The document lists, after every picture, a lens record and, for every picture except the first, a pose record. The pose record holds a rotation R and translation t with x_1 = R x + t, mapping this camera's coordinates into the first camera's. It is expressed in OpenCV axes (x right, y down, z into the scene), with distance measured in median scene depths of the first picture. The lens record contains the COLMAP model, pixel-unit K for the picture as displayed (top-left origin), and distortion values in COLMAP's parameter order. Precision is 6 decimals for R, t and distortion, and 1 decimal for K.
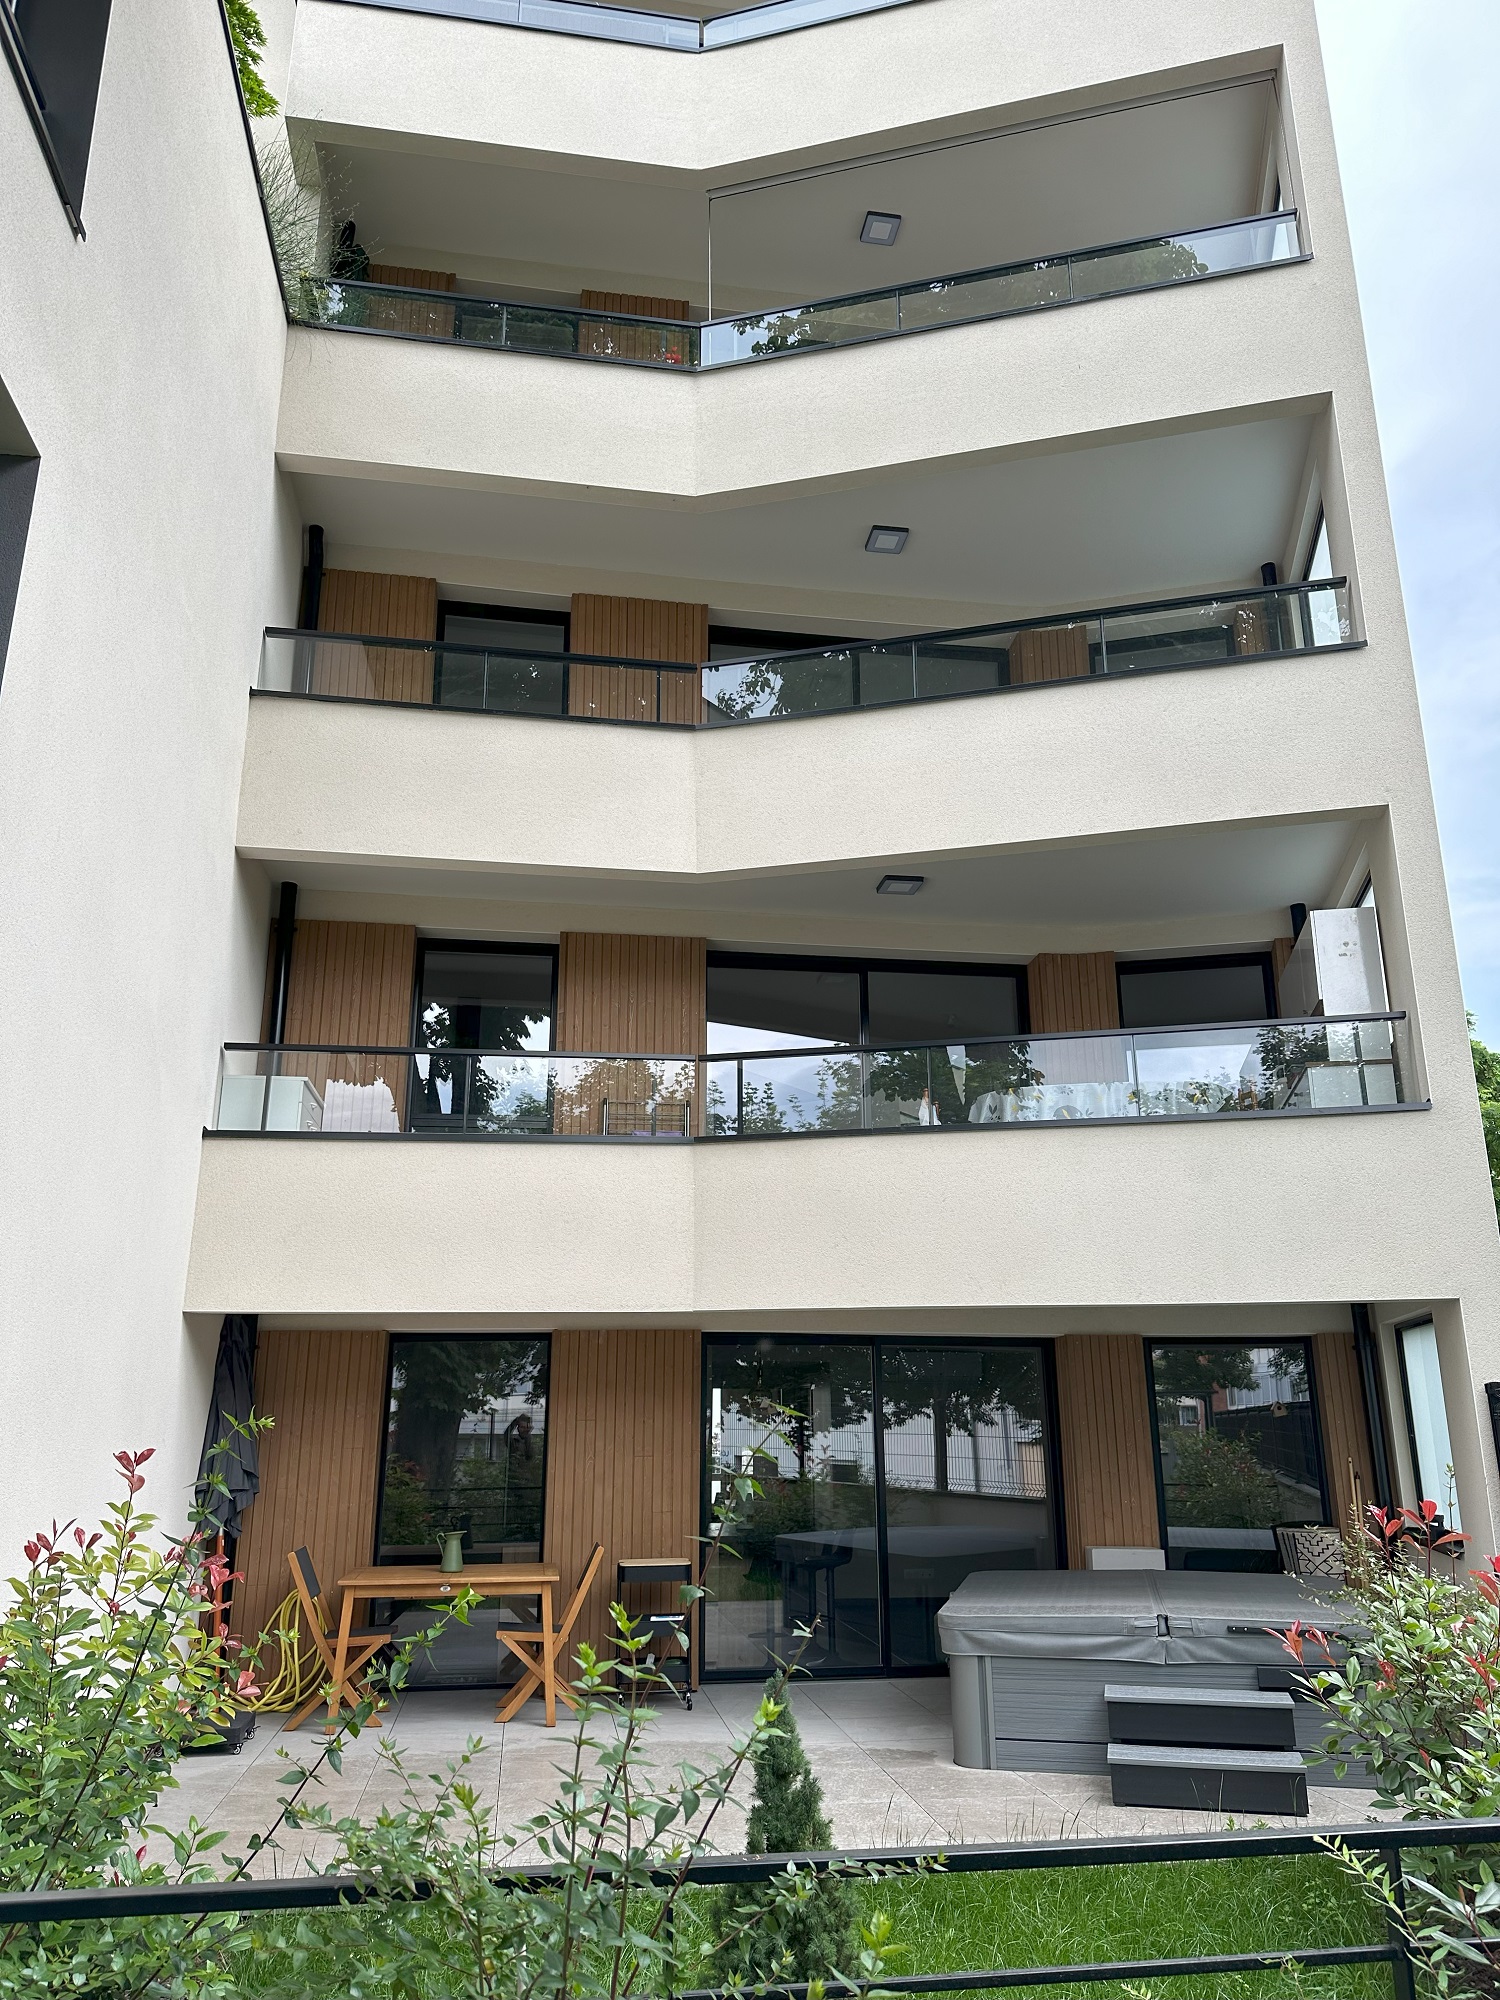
lens RADIAL K [[1389.5, 0, 750.0], [0, 1389.5, 1000.0], [0, 0, 1]] dist [-0.001457, -0.000396]
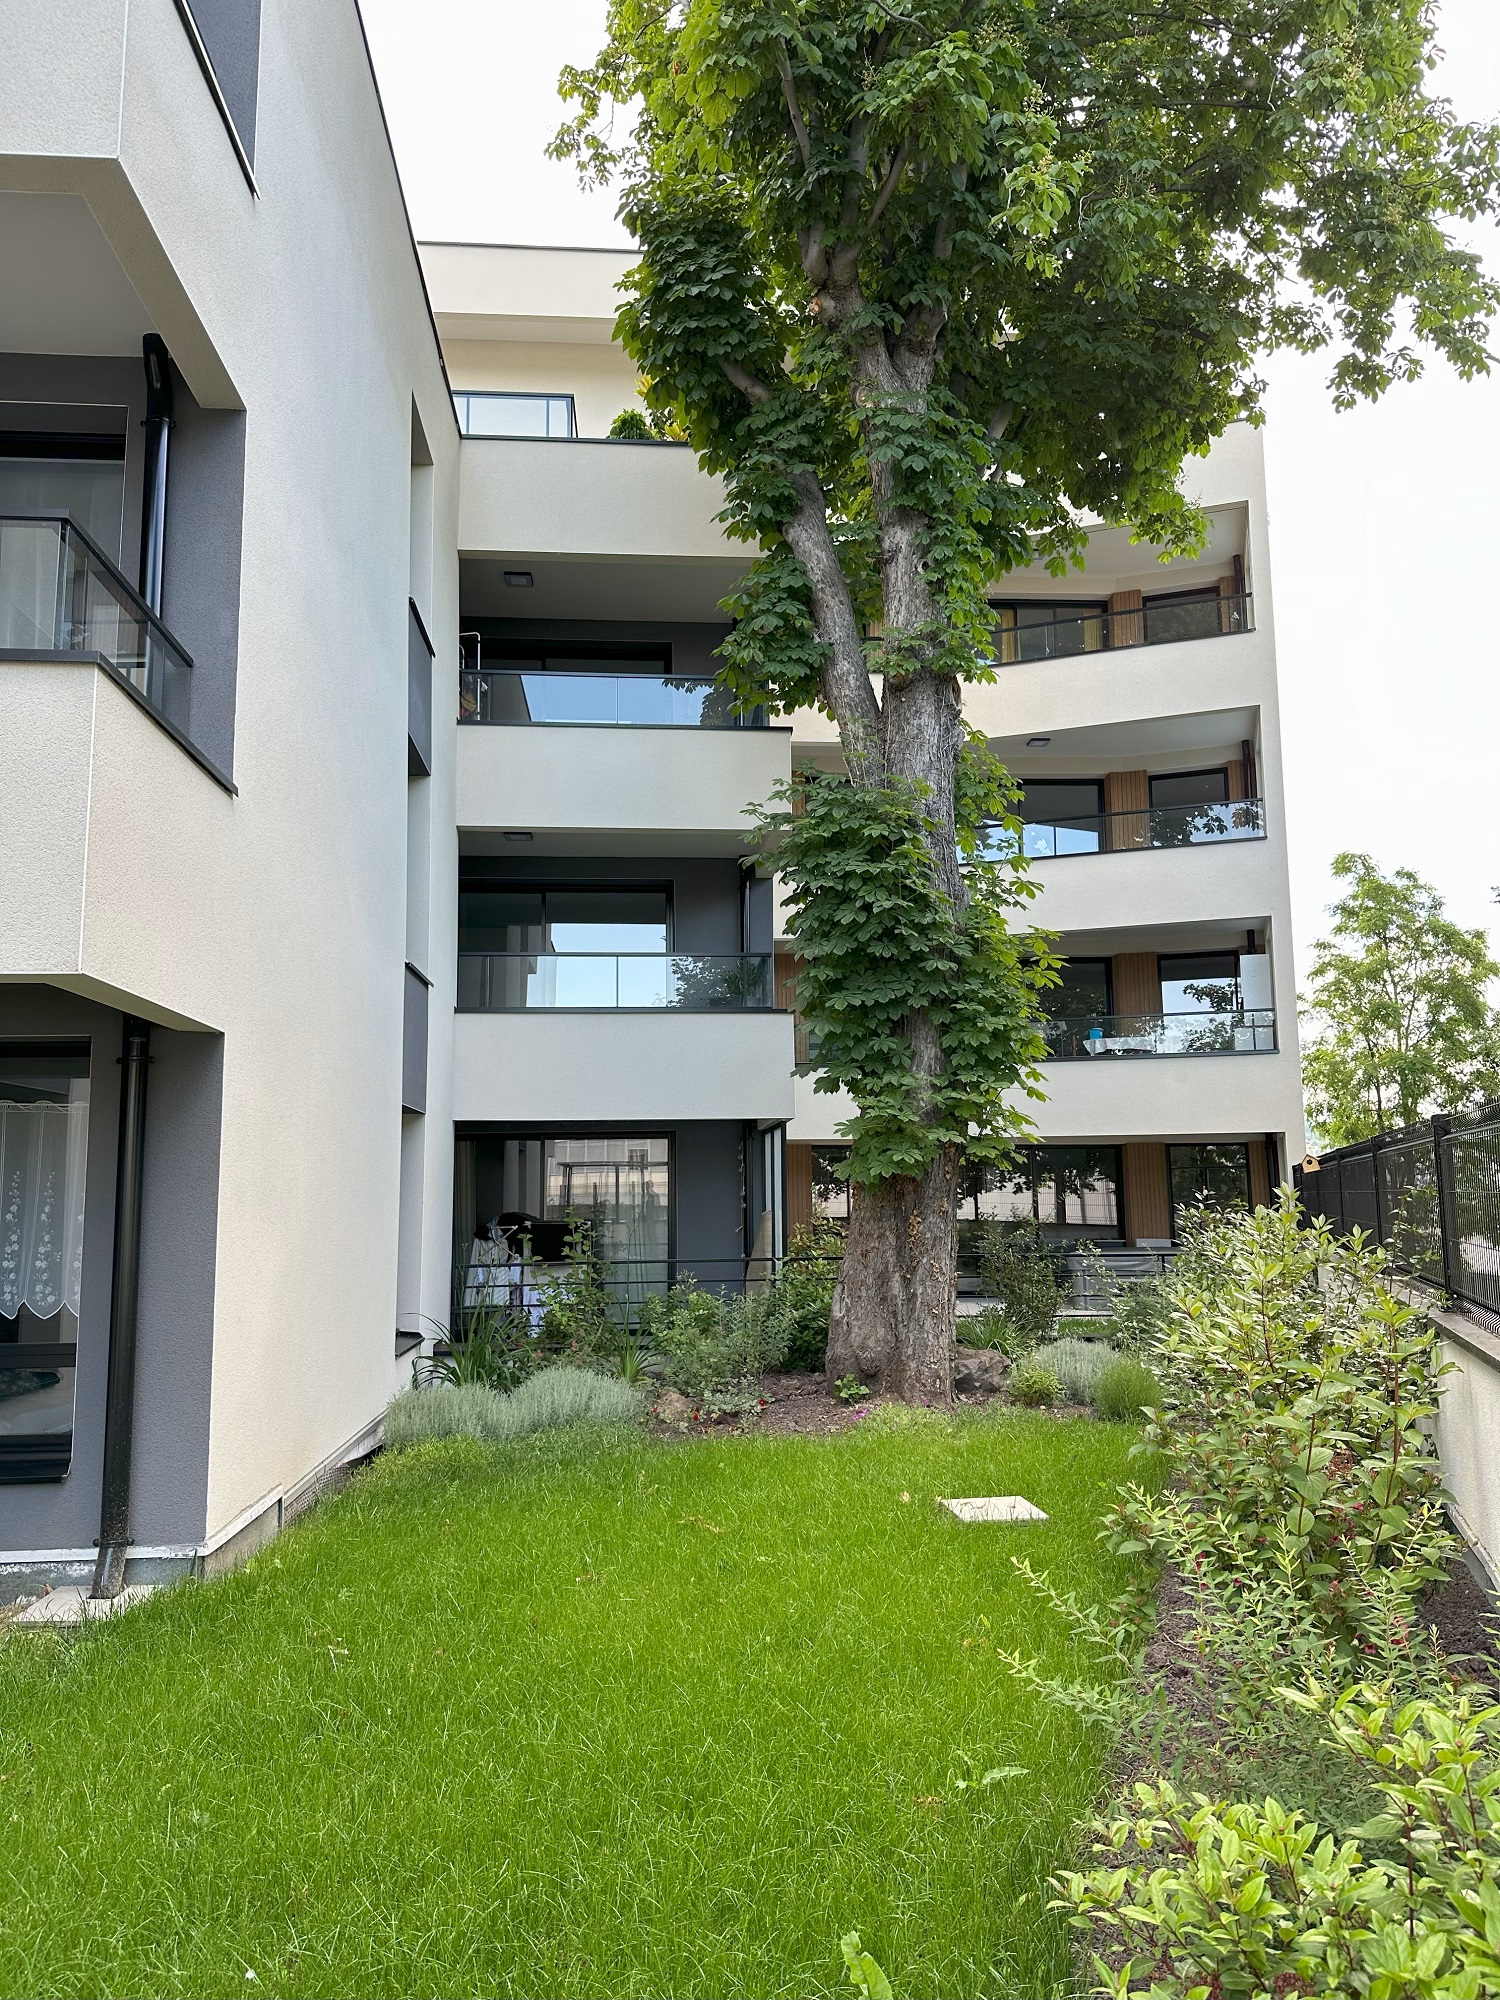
lens RADIAL K [[1389.5, 0, 750.0], [0, 1389.5, 1000.0], [0, 0, 1]] dist [-0.001457, -0.000396]
pose [[0.998106, -0.025928, -0.055794, -0.189484], [0.033498, 0.989678, 0.139336, -0.244600], [0.051605, -0.140941, 0.988672, -0.923789]]
